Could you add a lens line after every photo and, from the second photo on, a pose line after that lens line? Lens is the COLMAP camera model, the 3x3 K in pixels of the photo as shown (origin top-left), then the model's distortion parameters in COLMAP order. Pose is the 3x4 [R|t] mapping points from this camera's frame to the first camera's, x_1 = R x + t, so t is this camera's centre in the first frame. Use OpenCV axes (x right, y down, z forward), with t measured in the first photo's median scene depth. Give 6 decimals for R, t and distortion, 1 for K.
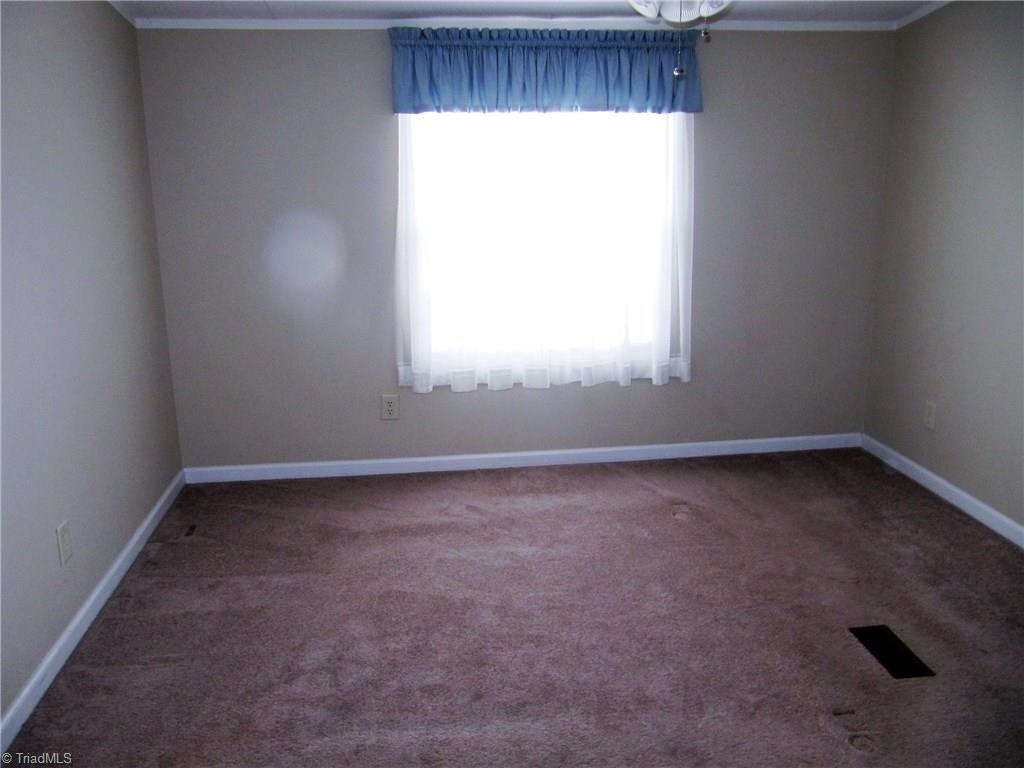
lens RADIAL K [[840.6, 0, 512.0], [0, 840.6, 384.0], [0, 0, 1]] dist [-0.051398, 0.019123]
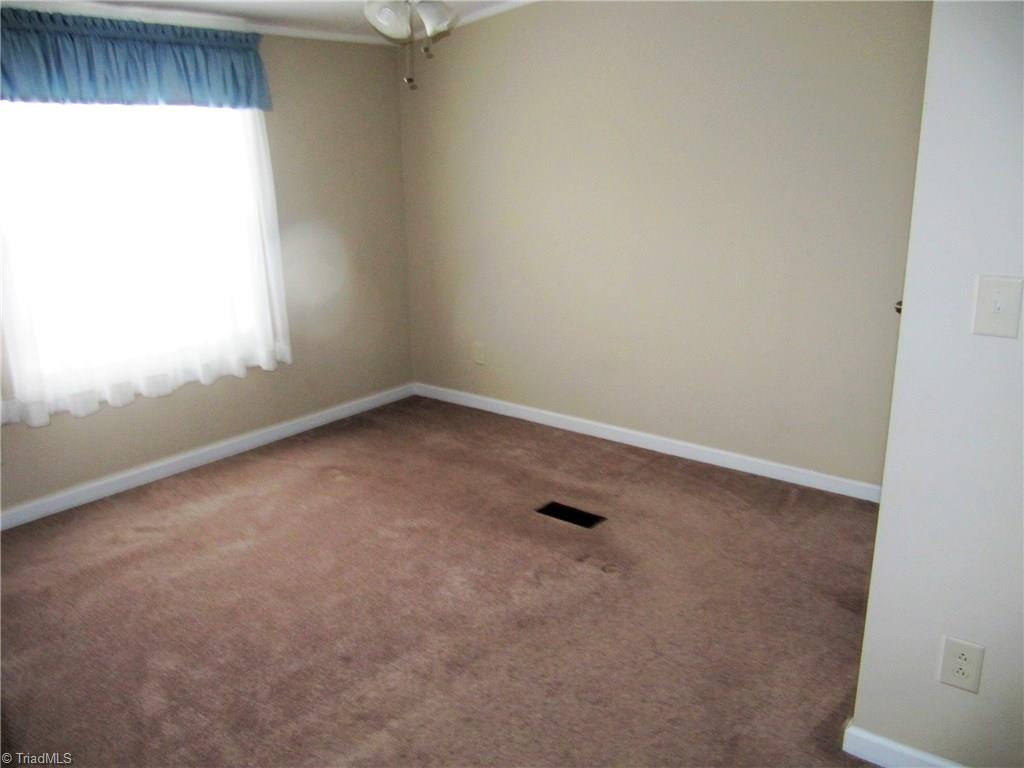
lens RADIAL K [[840.6, 0, 512.0], [0, 840.6, 384.0], [0, 0, 1]] dist [-0.051398, 0.019123]
pose [[0.707402, -0.187170, 0.681579, -0.363735], [0.179775, 0.980234, 0.082599, -0.014362], [-0.683567, 0.064100, 0.727068, 0.033687]]
